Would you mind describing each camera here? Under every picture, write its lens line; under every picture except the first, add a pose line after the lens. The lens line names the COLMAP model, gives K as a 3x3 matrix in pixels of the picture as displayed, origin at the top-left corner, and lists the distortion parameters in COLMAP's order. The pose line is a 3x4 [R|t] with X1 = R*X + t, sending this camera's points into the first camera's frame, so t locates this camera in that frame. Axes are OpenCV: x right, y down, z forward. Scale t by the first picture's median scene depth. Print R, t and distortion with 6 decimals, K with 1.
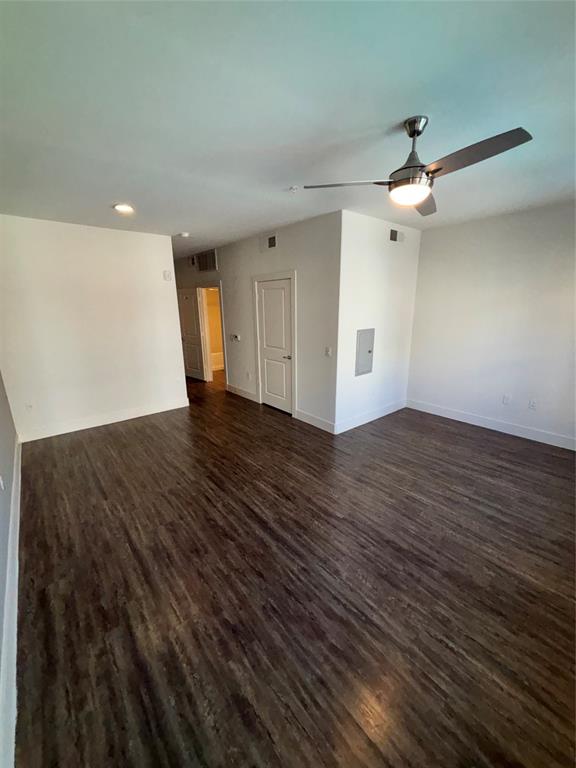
lens RADIAL K [[306.2, 0, 286.7], [0, 306.2, 384.5], [0, 0, 1]] dist [-0.002094, 0.000053]
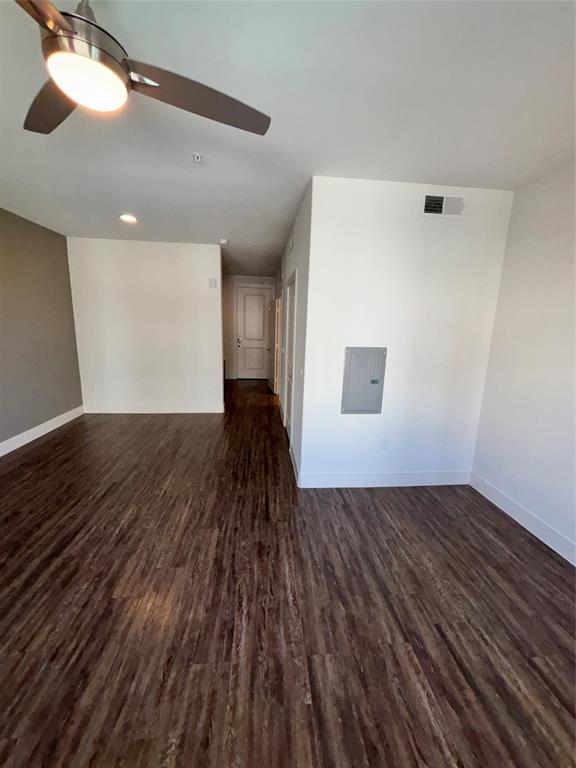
lens RADIAL K [[306.2, 0, 288.9], [0, 306.2, 383.3], [0, 0, 1]] dist [-0.002094, 0.000053]
pose [[0.827242, 0.143043, -0.543332, 0.613479], [-0.180723, 0.983400, -0.016257, -0.075764], [0.531987, 0.111641, 0.839361, 0.437770]]
